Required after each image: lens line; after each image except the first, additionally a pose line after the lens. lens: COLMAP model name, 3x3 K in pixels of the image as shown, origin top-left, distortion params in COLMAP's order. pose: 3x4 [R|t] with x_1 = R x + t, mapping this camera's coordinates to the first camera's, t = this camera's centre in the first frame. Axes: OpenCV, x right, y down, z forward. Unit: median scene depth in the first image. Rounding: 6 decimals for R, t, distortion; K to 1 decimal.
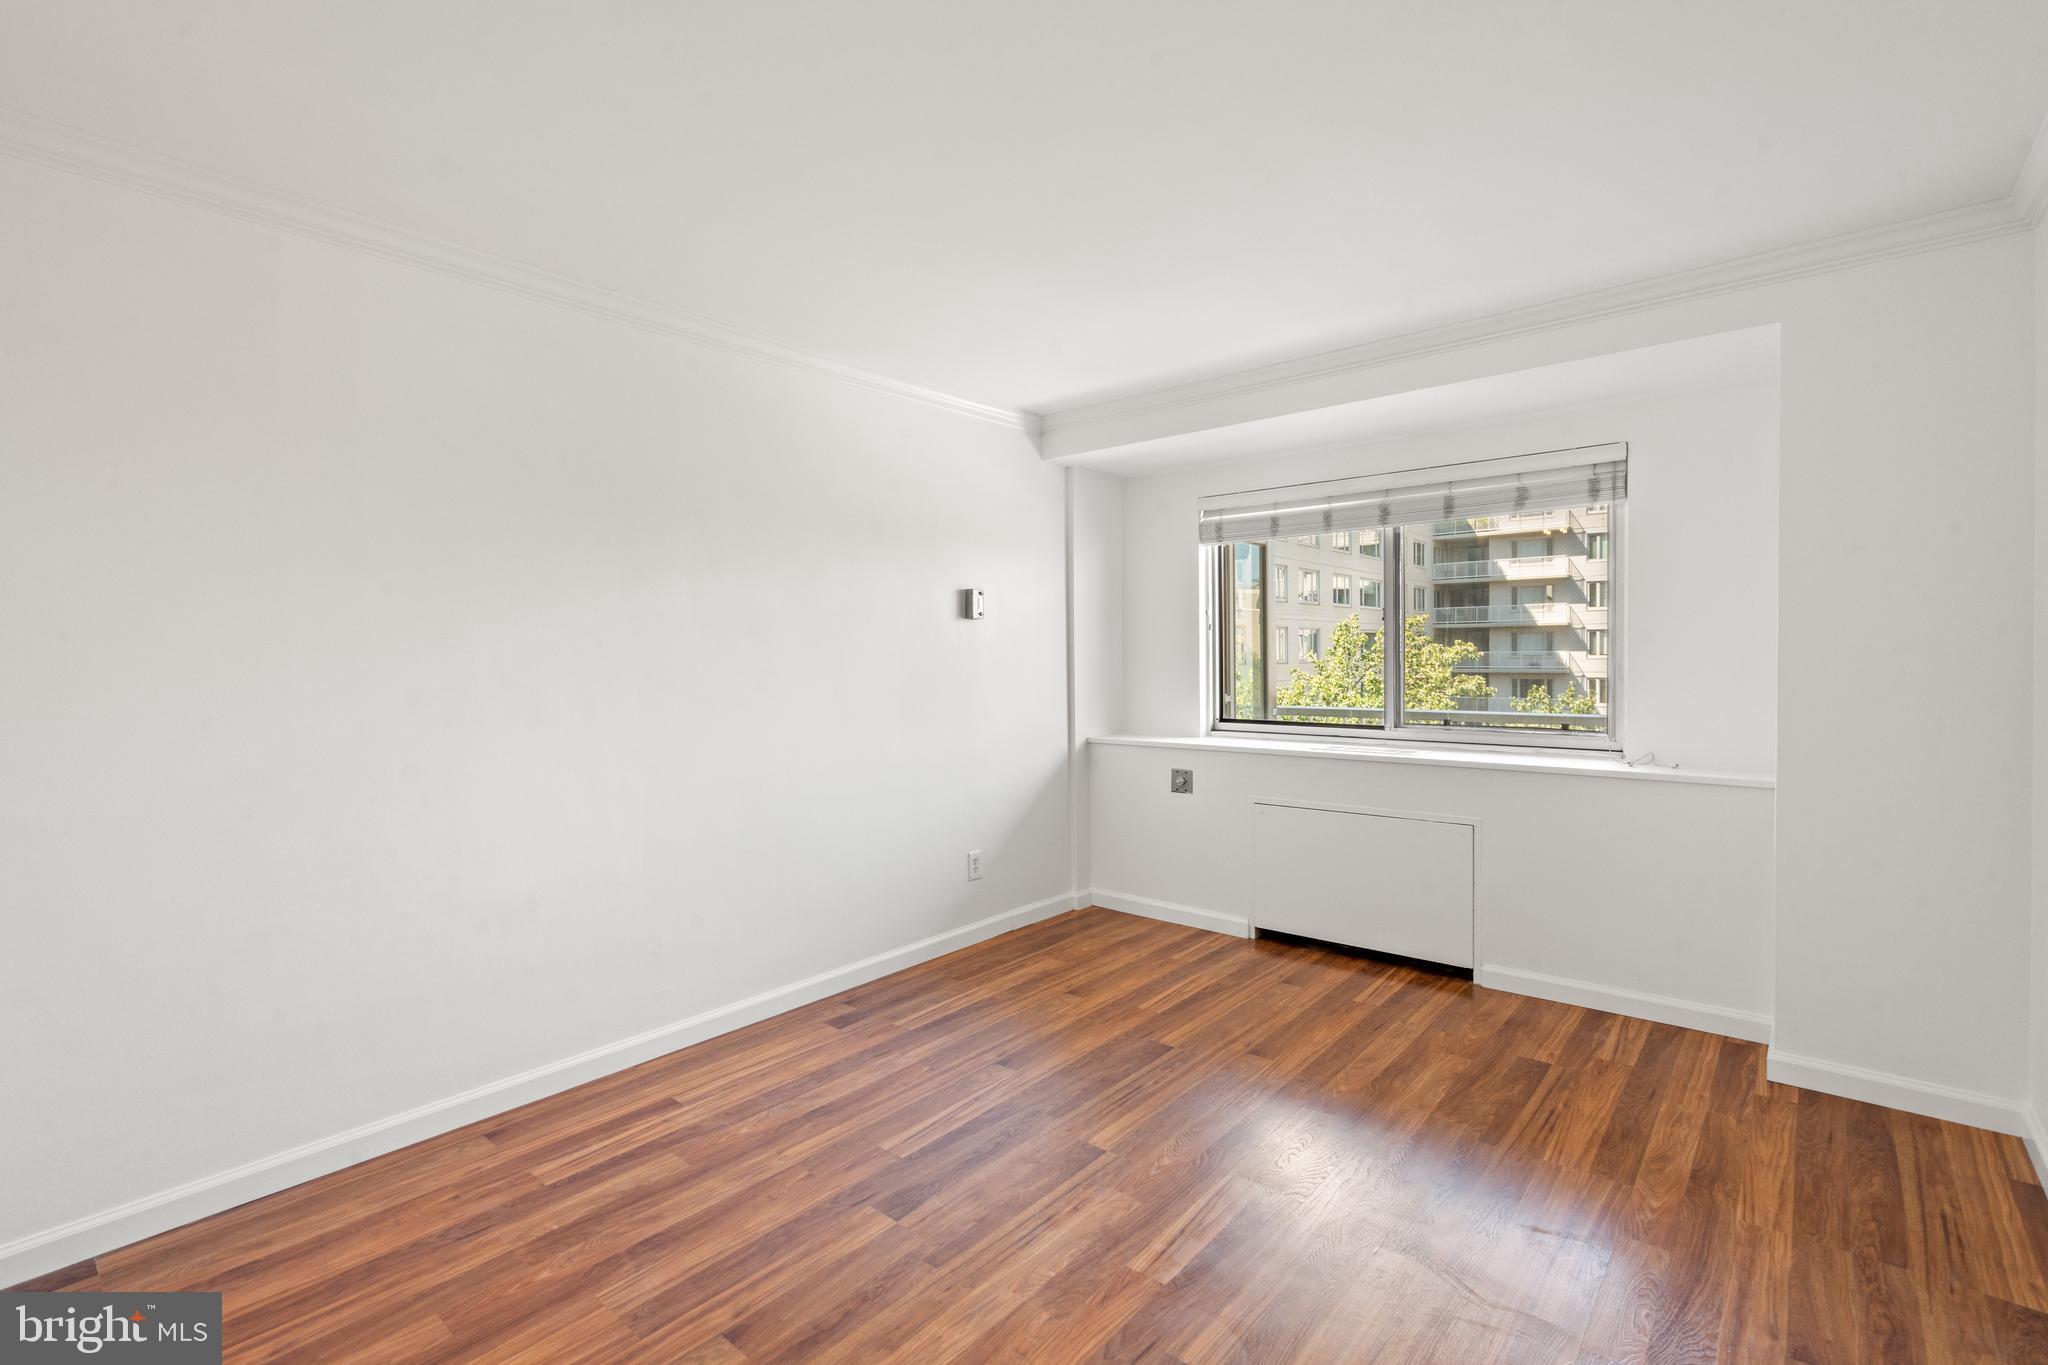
lens RADIAL K [[927.4, 0, 1028.3], [0, 927.4, 671.1], [0, 0, 1]] dist [-0.001223, -0.002981]
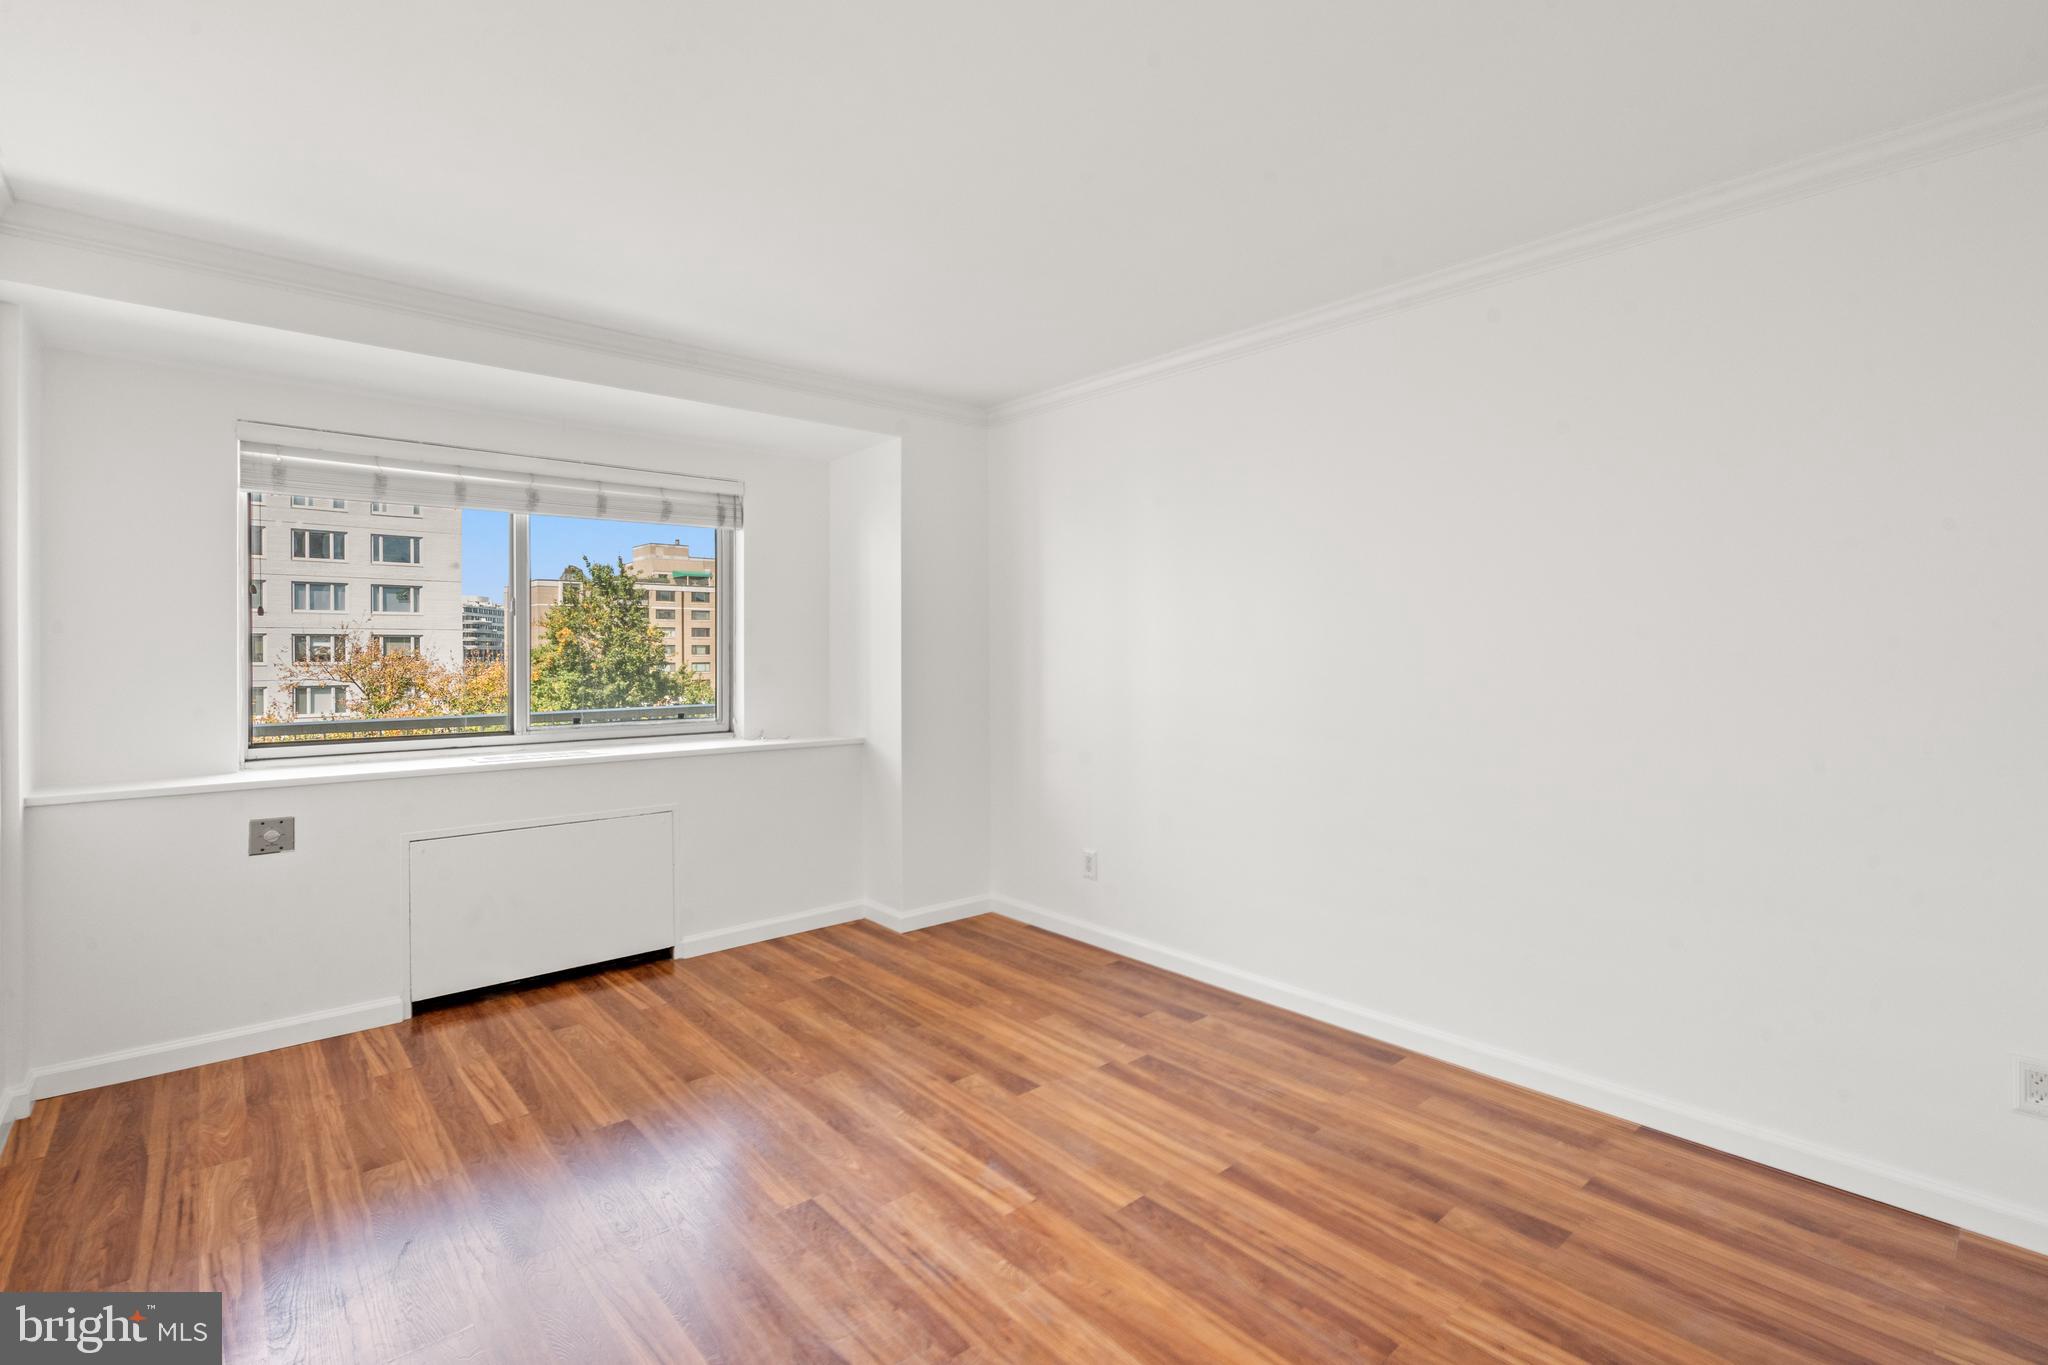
lens RADIAL K [[927.4, 0, 1017.8], [0, 927.4, 660.6], [0, 0, 1]] dist [-0.001223, -0.002981]
pose [[0.148814, -0.001794, 0.988864, -0.556897], [0.015264, 0.999883, -0.000483, -0.001542], [-0.988747, 0.015166, 0.148824, 0.474250]]
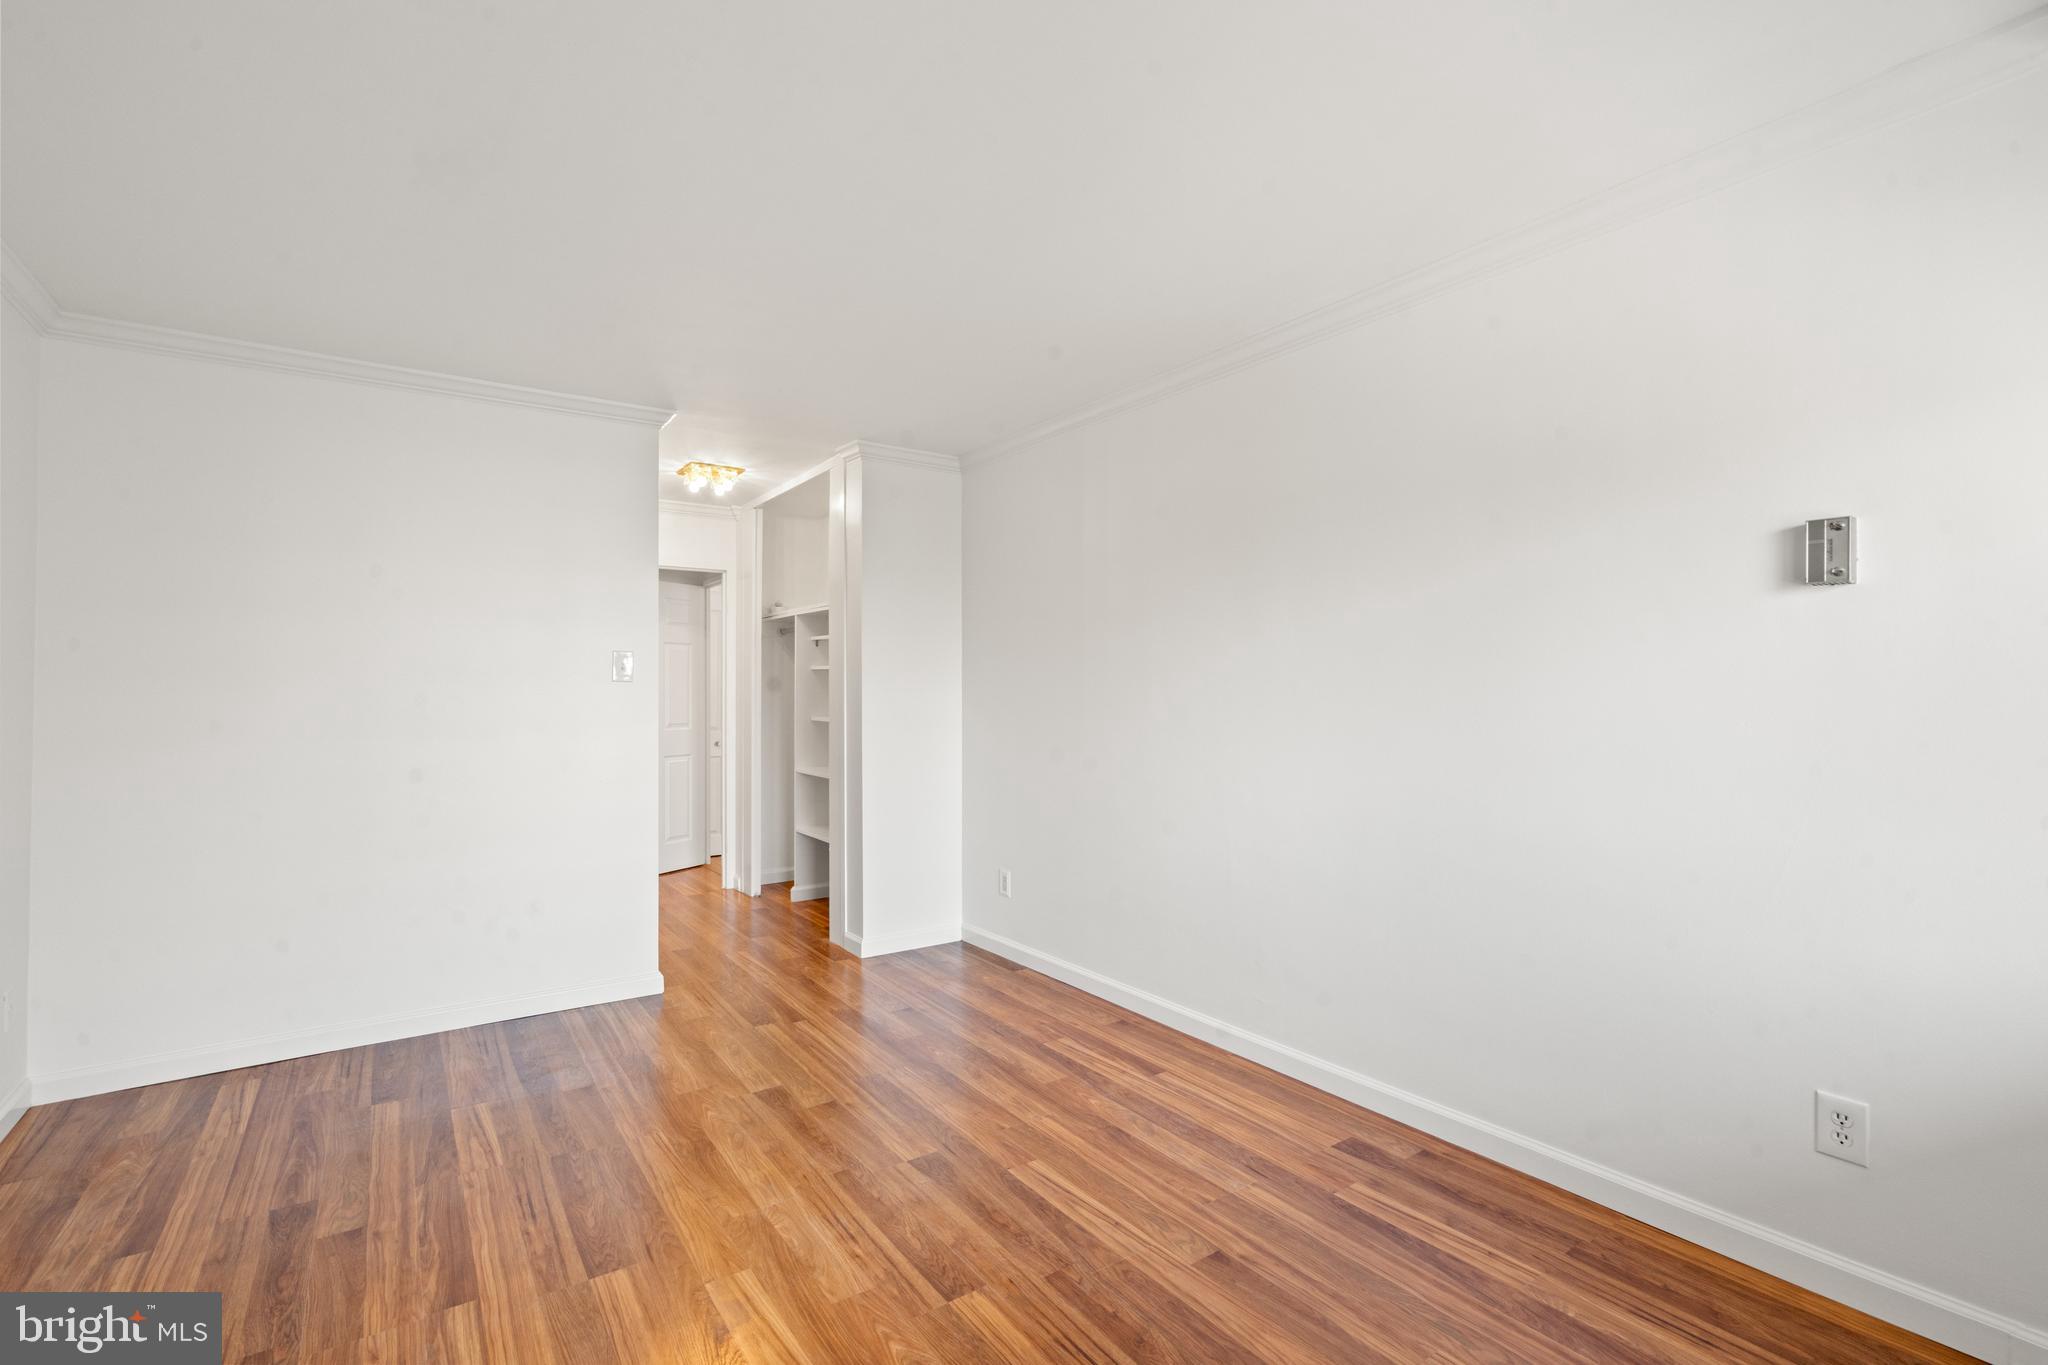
lens RADIAL K [[927.4, 0, 1029.0], [0, 927.4, 695.6], [0, 0, 1]] dist [-0.001223, -0.002981]
pose [[-0.255680, 0.016854, -0.966615, 0.590436], [-0.004653, 0.999815, 0.018664, -0.009699], [0.966750, 0.009270, -0.255554, 0.908113]]
